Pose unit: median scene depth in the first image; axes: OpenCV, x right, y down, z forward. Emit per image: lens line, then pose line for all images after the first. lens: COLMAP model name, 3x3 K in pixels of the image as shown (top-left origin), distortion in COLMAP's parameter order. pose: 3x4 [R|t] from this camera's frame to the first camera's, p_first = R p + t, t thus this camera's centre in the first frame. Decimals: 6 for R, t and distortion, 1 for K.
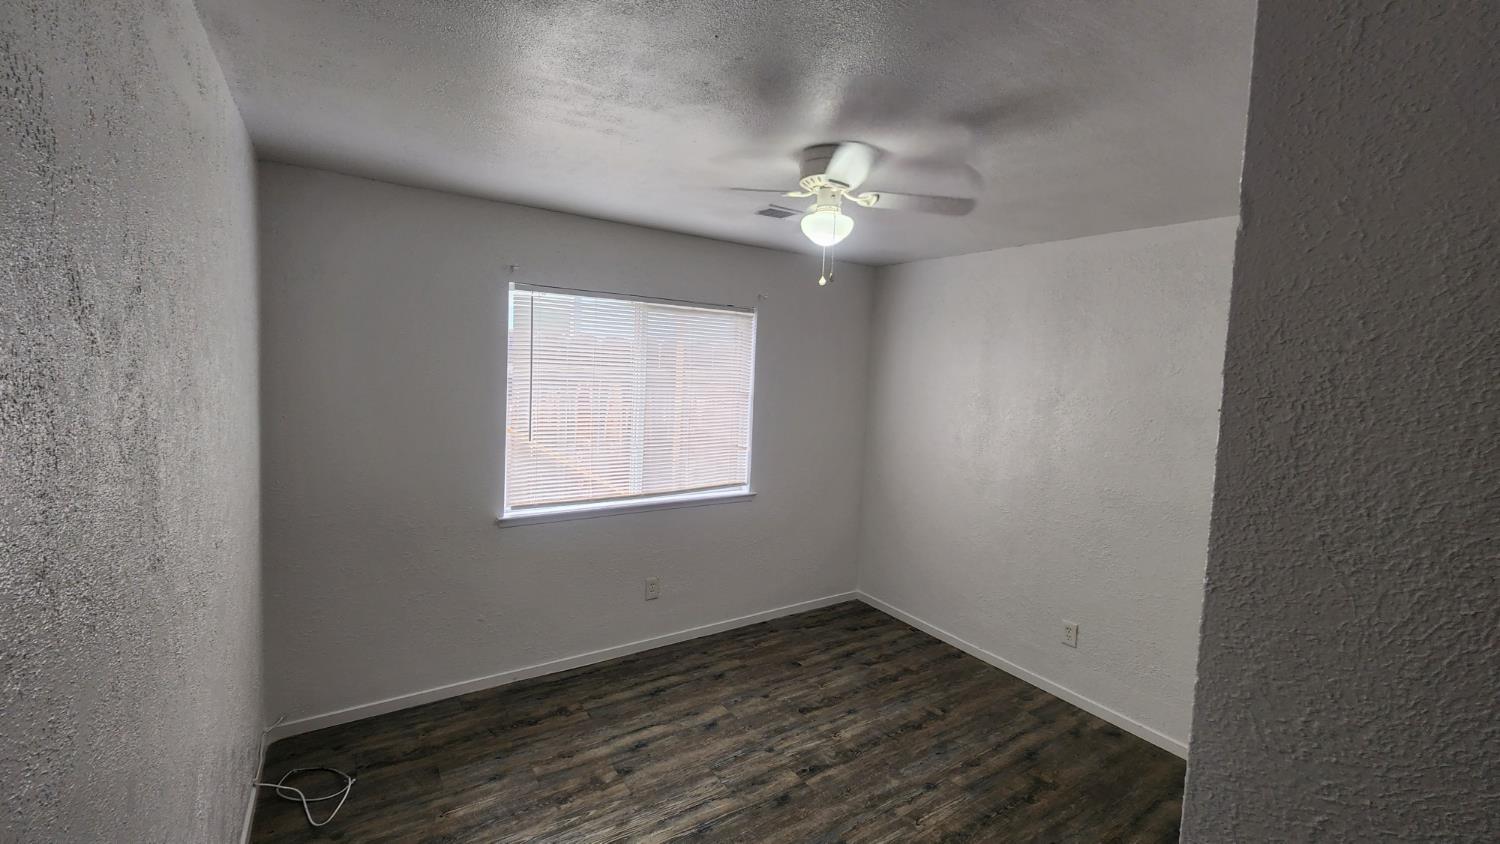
lens RADIAL K [[619.4, 0, 746.8], [0, 619.4, 421.9], [0, 0, 1]] dist [-0.000492, -0.000387]
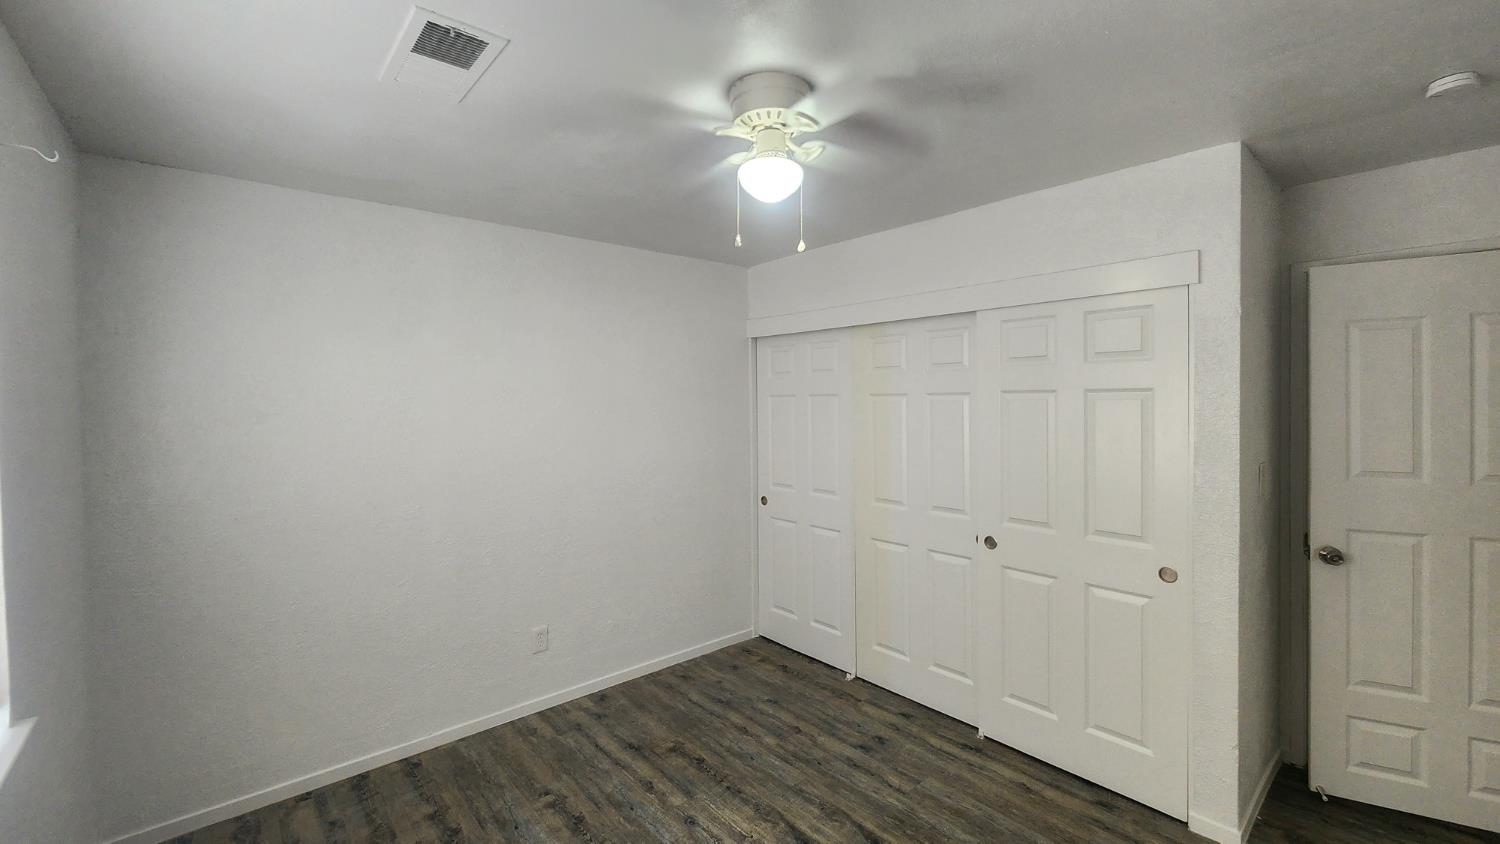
lens RADIAL K [[619.4, 0, 745.0], [0, 619.4, 411.5], [0, 0, 1]] dist [-0.000492, -0.000387]
pose [[-0.127473, -0.068163, 0.989497, -0.490645], [0.101234, 0.991531, 0.081345, -0.061003], [-0.986662, 0.110540, -0.119493, 0.831001]]
